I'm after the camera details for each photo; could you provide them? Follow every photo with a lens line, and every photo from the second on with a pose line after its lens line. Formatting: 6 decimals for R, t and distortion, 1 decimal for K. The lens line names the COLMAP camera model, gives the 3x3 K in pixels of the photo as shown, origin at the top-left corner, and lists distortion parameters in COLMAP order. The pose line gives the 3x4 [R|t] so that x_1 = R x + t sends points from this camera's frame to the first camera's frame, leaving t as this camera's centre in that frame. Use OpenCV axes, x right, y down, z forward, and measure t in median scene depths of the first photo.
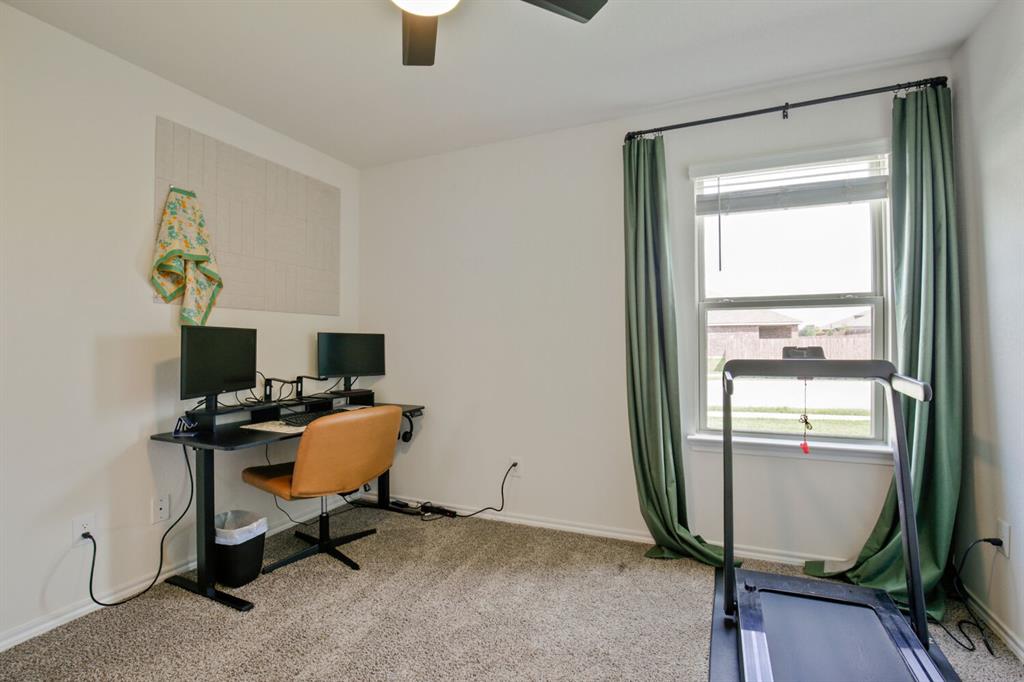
lens RADIAL K [[476.8, 0, 512.0], [0, 476.8, 341.0], [0, 0, 1]] dist [-0.019064, 0.000012]
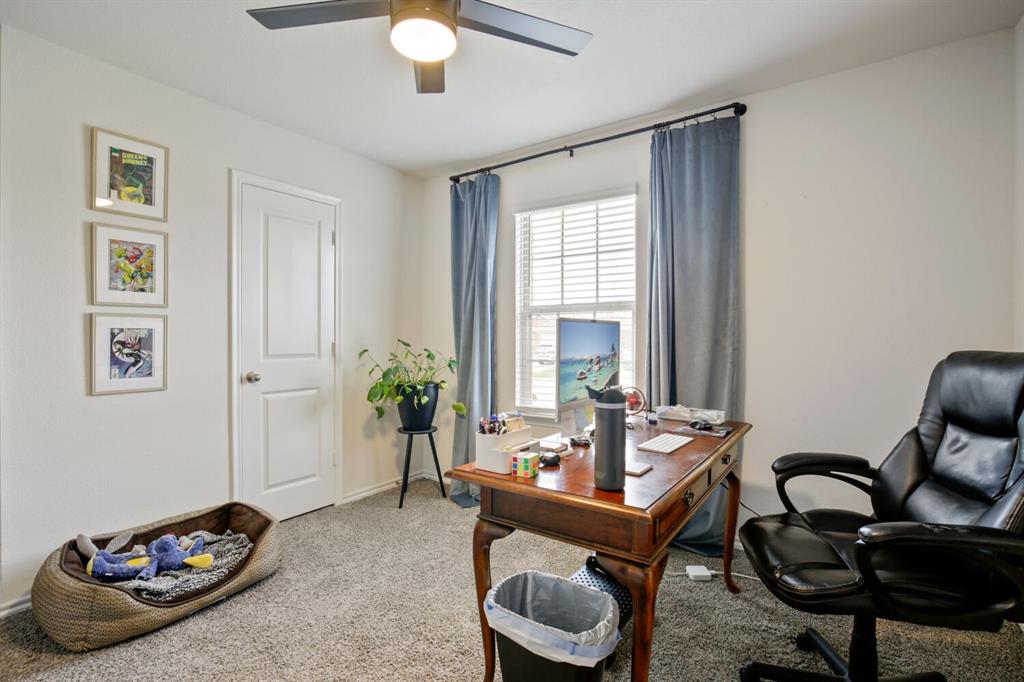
lens RADIAL K [[476.8, 0, 512.0], [0, 476.8, 341.0], [0, 0, 1]] dist [-0.019064, 0.000012]
pose [[0.980504, 0.007681, -0.196351, 0.640589], [-0.005591, 0.999922, 0.011200, -0.014035], [0.196422, -0.009884, 0.980470, -0.215586]]
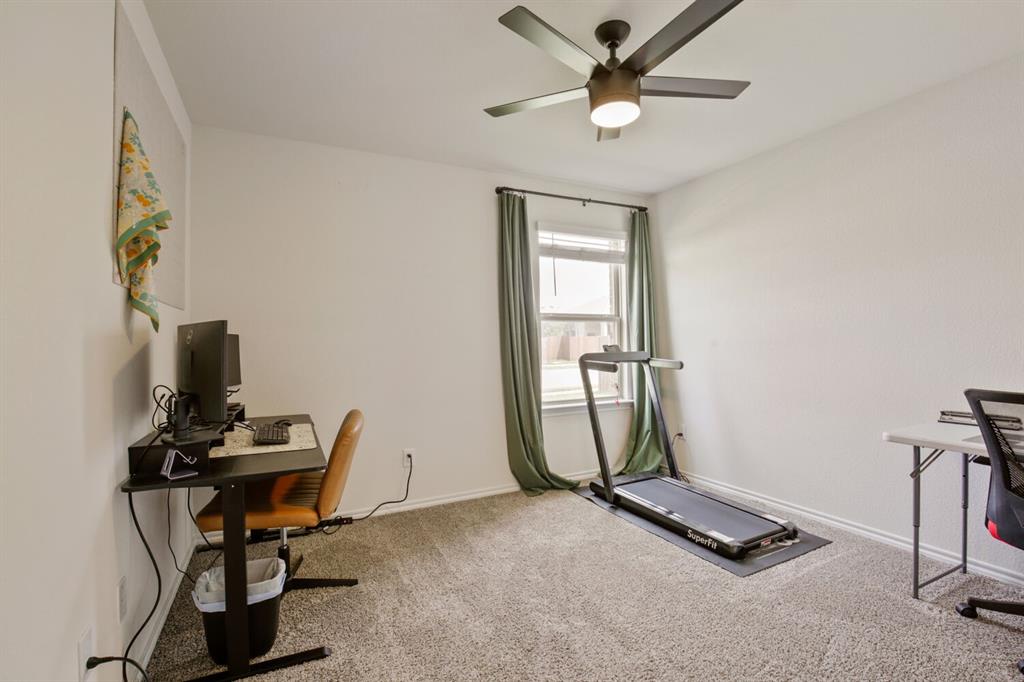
lens RADIAL K [[464.8, 0, 520.4], [0, 464.8, 340.7], [0, 0, 1]] dist [-0.030701, 0.001259]
pose [[0.632117, 0.001377, 0.774872, -0.801031], [0.008247, 0.999930, -0.008505, 0.007428], [-0.774829, 0.011766, 0.632061, 0.157028]]
